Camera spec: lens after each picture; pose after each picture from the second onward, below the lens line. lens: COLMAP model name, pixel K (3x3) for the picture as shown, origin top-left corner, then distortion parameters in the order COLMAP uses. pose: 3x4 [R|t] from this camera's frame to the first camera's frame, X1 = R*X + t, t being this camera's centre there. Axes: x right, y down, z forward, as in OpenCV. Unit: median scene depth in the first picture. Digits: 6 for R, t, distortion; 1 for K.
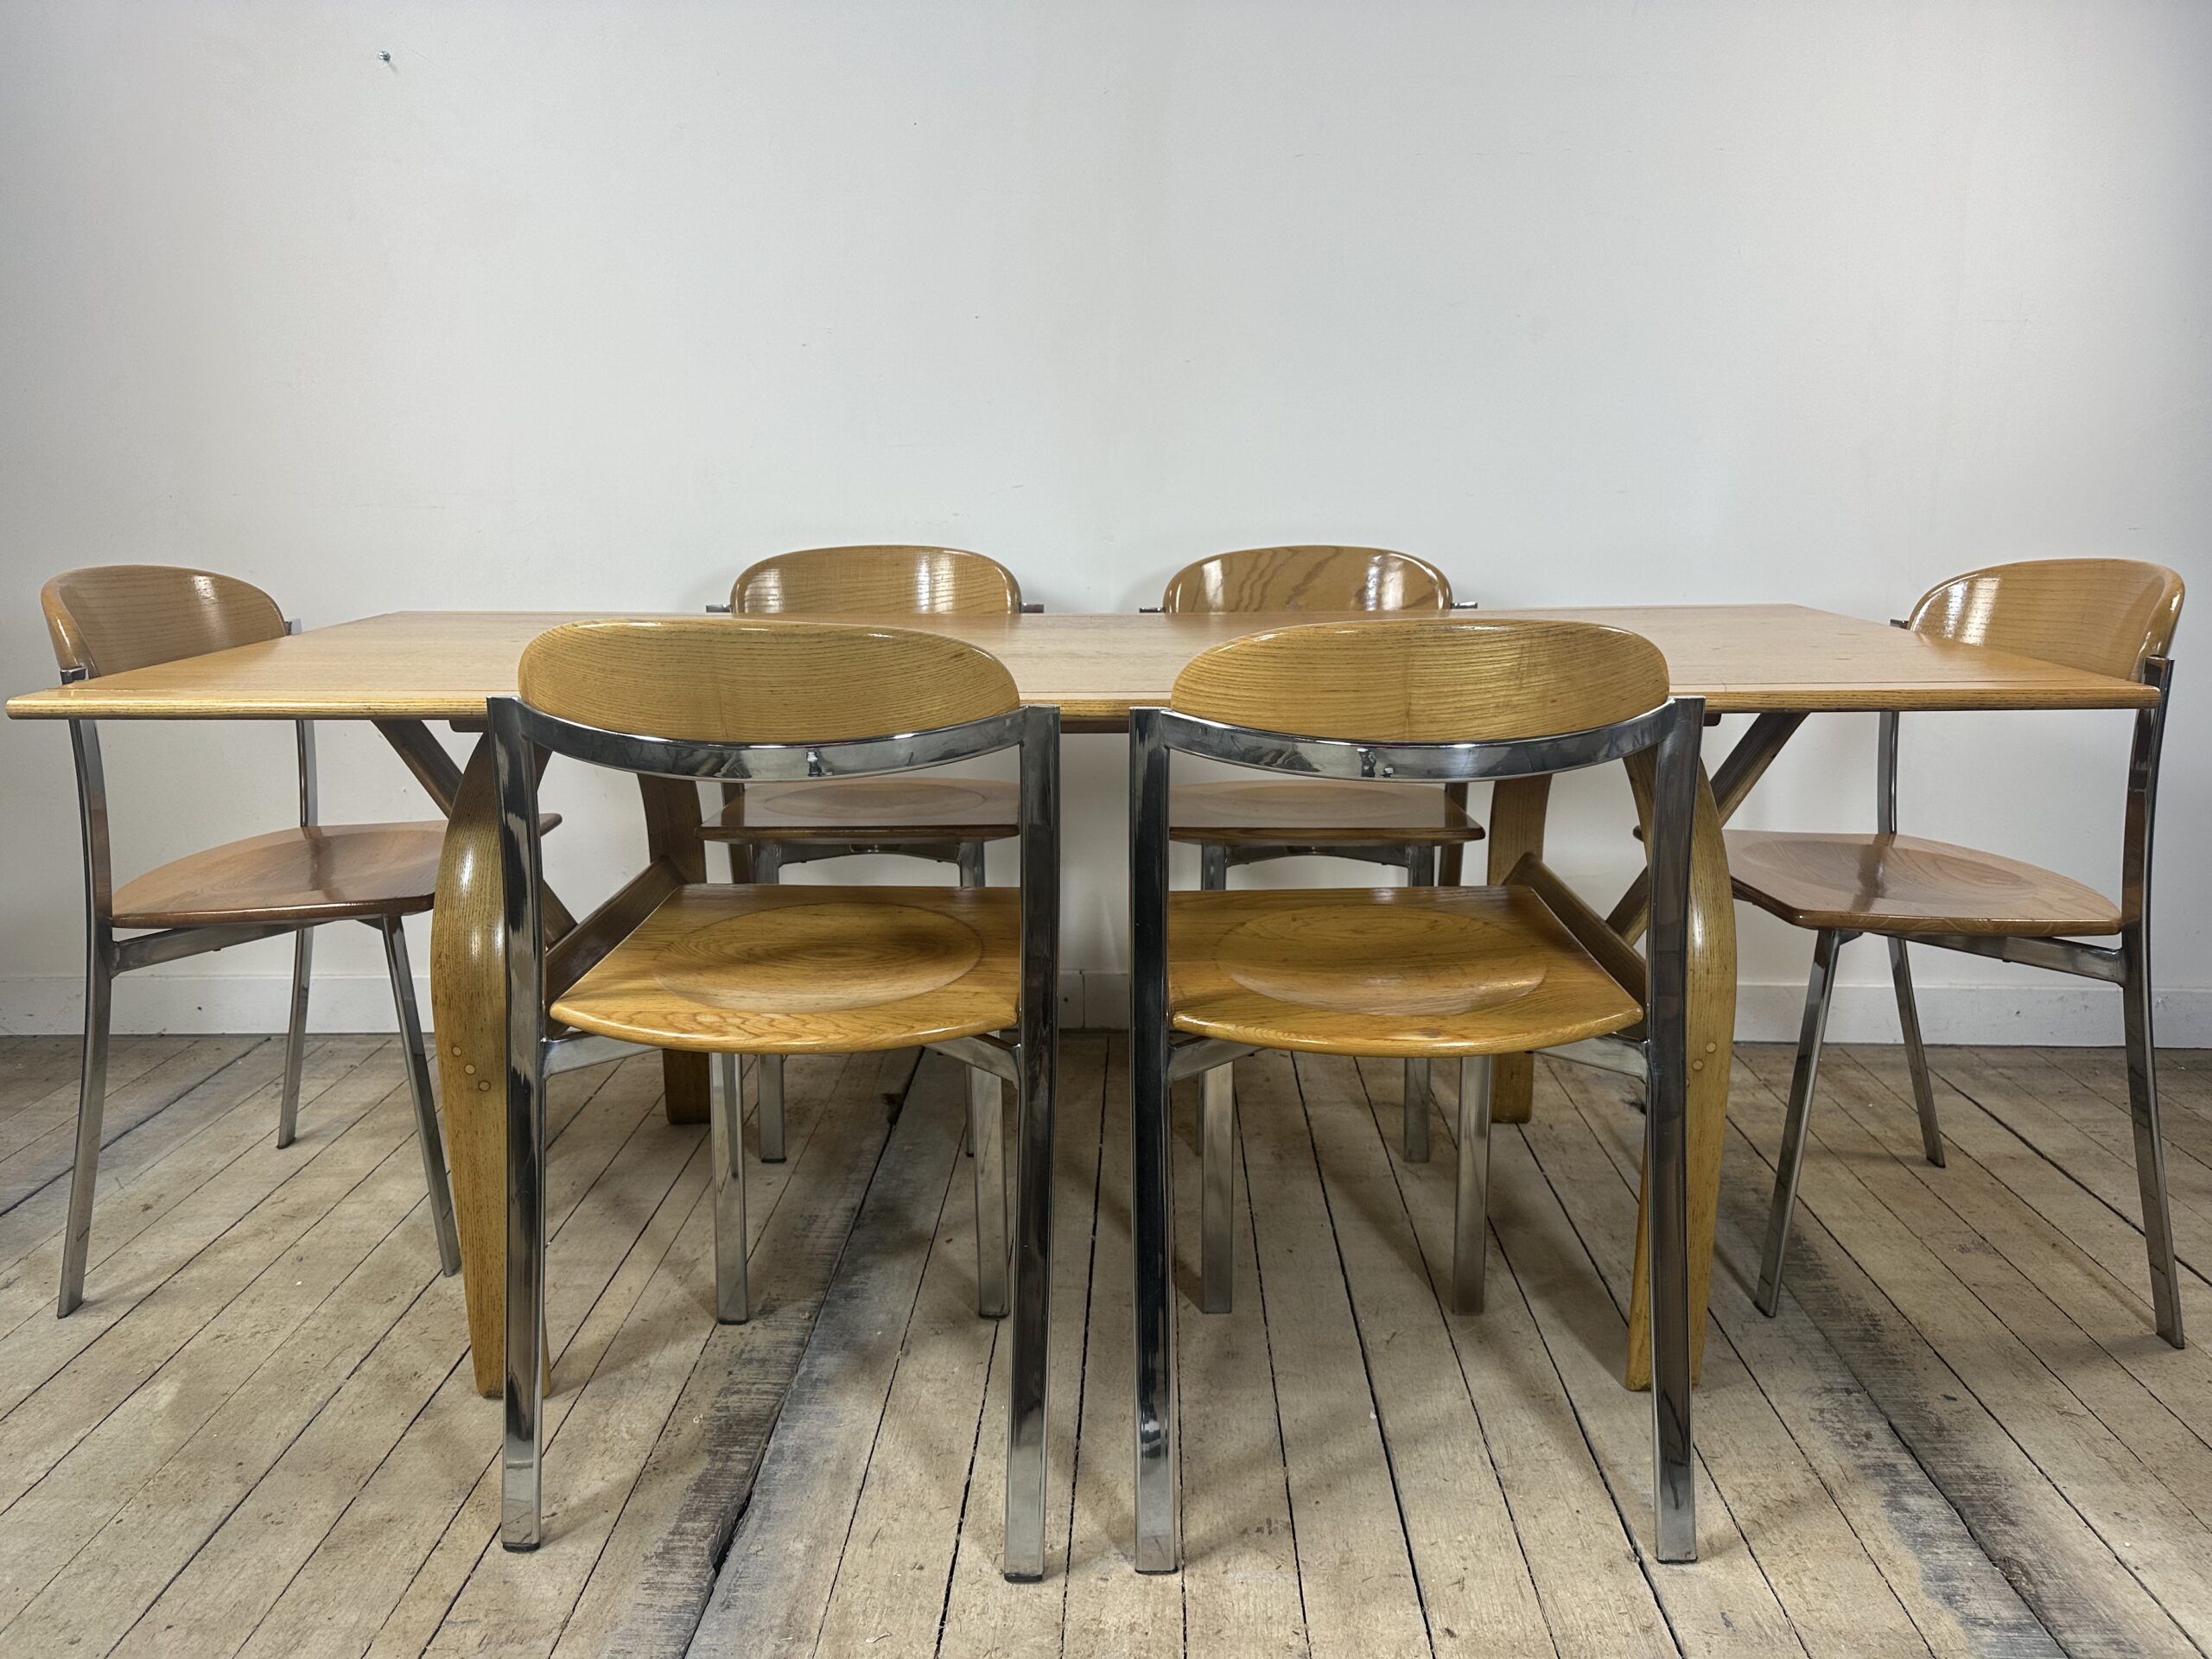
lens RADIAL K [[1556.1, 0, 1112.6], [0, 1556.1, 841.7], [0, 0, 1]] dist [0.008025, -0.010744]
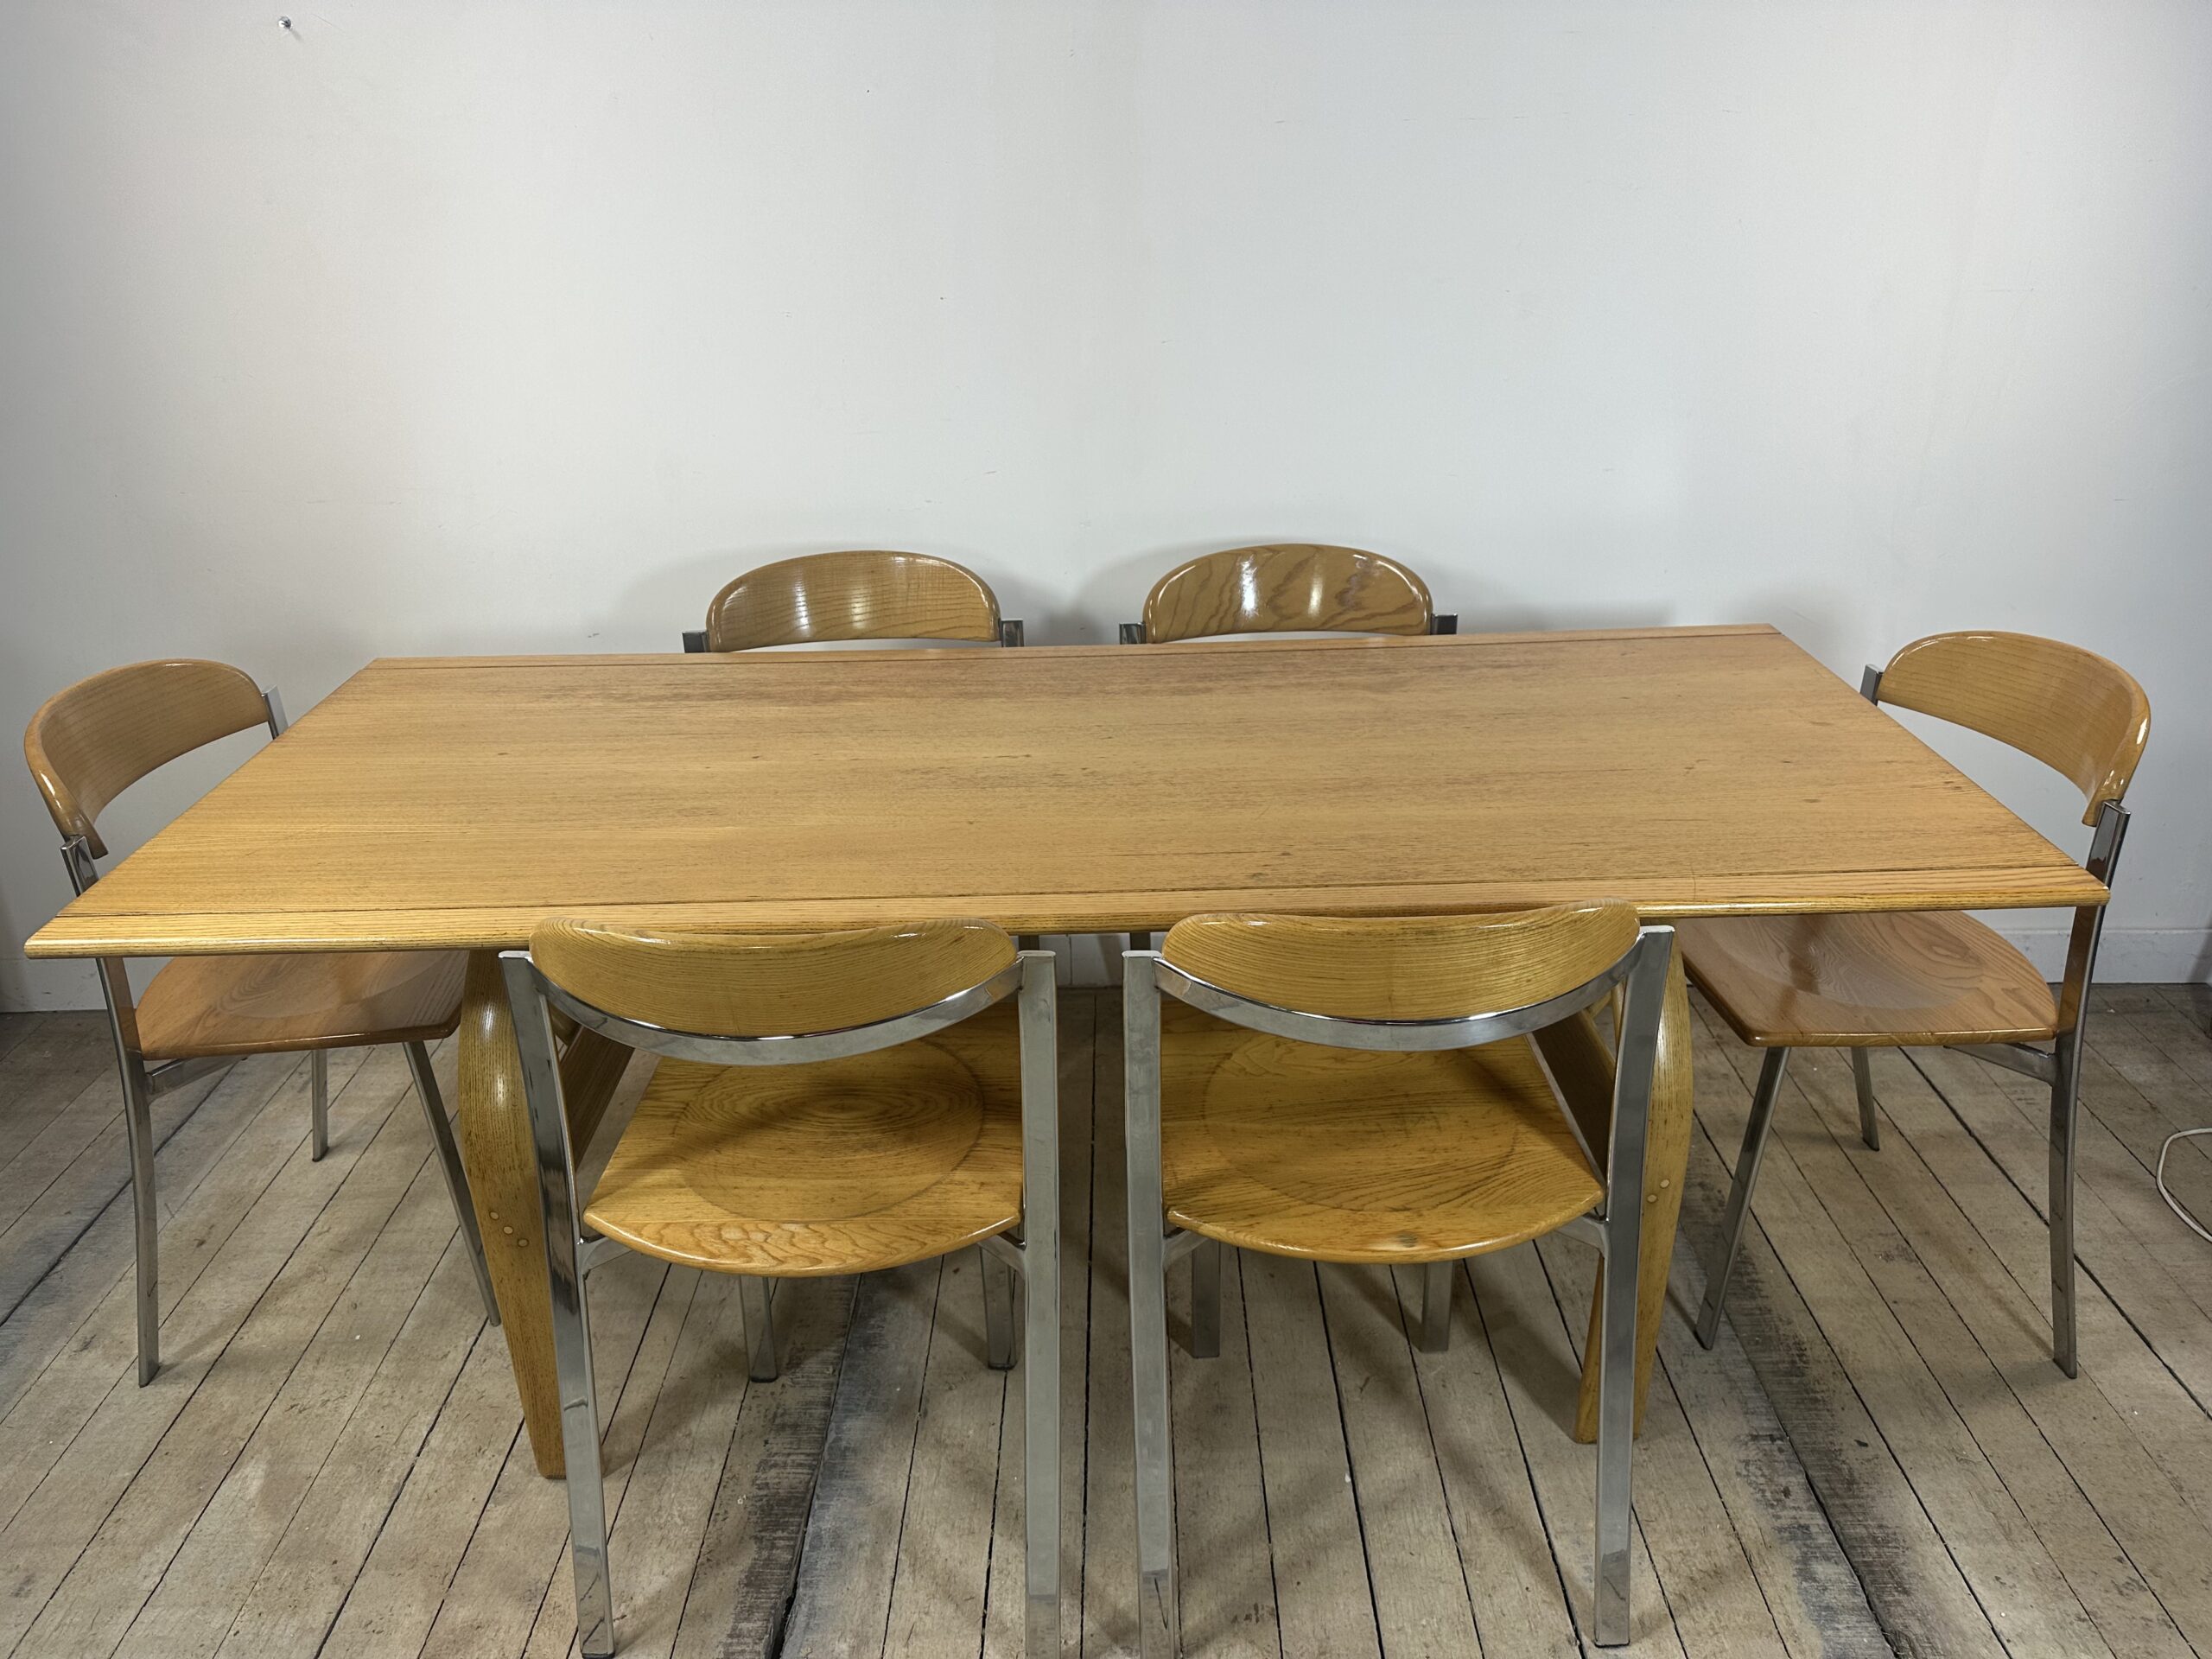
lens RADIAL K [[1555.4, 0, 1107.4], [0, 1555.4, 828.1], [0, 0, 1]] dist [0.005295, -0.007783]
pose [[0.999649, -0.023040, 0.013047, -0.009096], [0.020042, 0.980449, 0.195751, -0.319501], [-0.017302, -0.195421, 0.980567, 0.000104]]
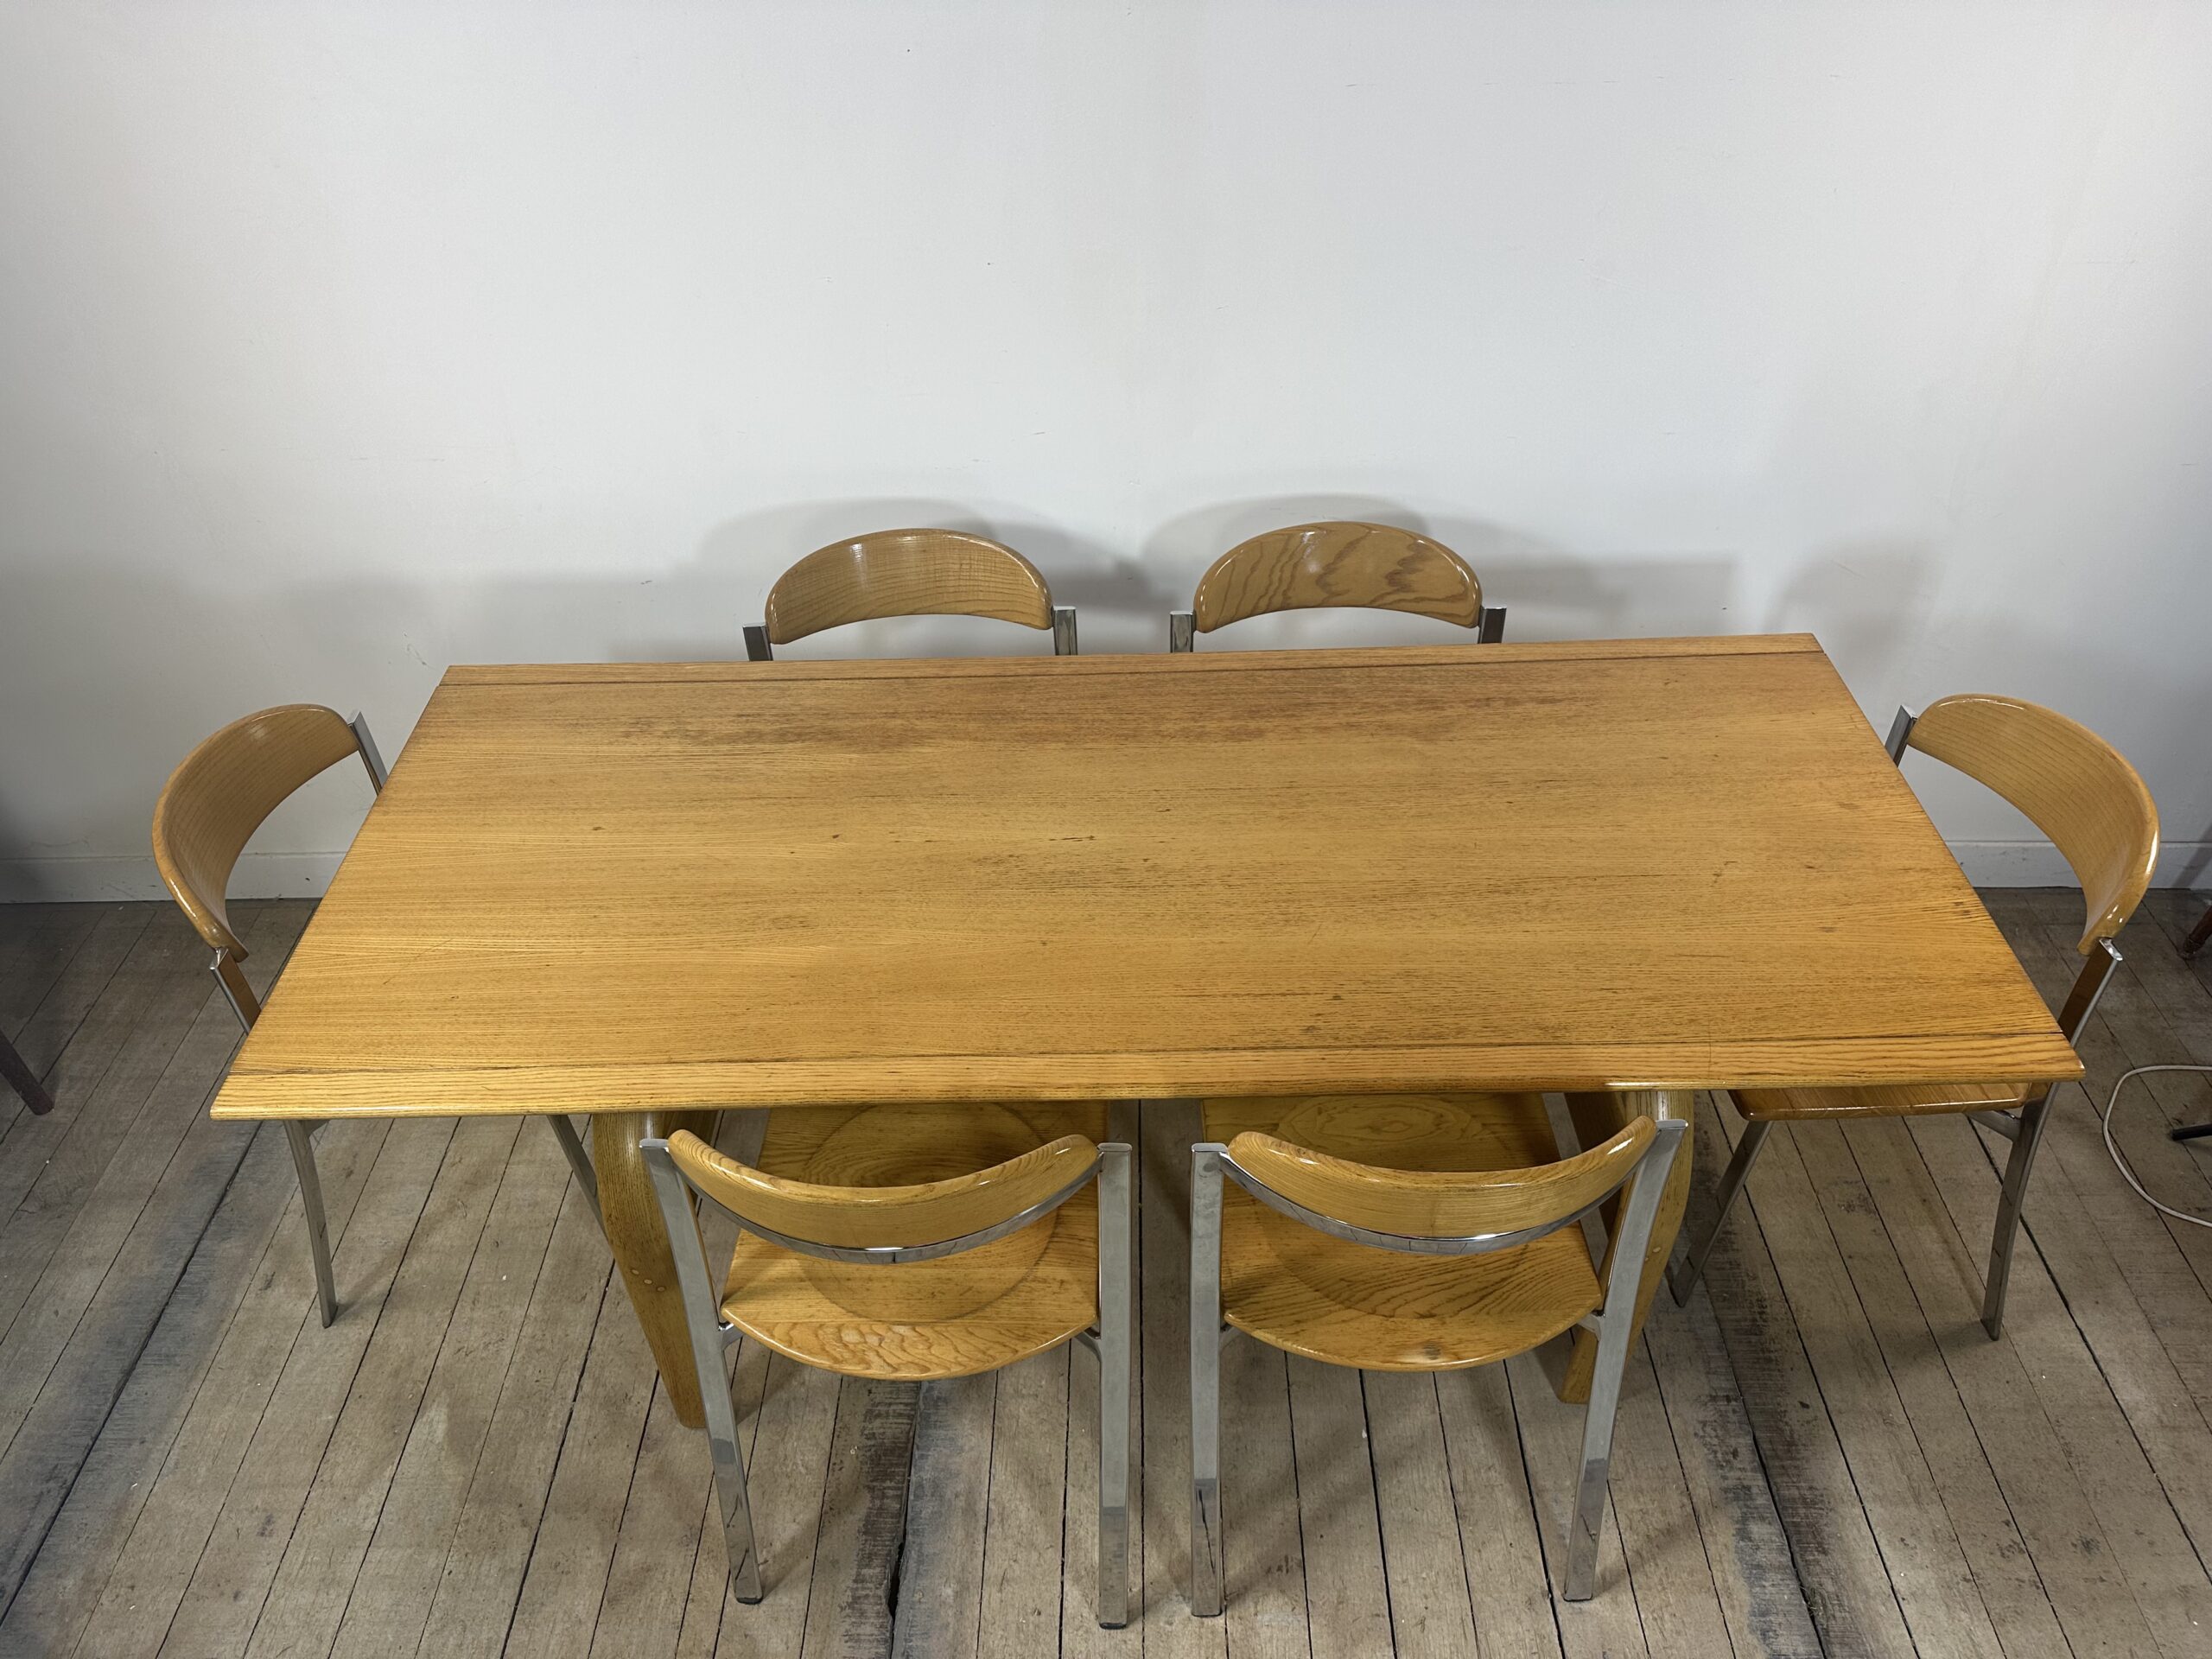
lens RADIAL K [[1551.7, 0, 1108.5], [0, 1551.7, 820.6], [0, 0, 1]] dist [0.010683, -0.012066]
pose [[0.999743, -0.022587, 0.001864, -0.041666], [0.019354, 0.893648, 0.448351, -0.711241], [-0.011792, -0.448200, 0.893856, 0.059980]]
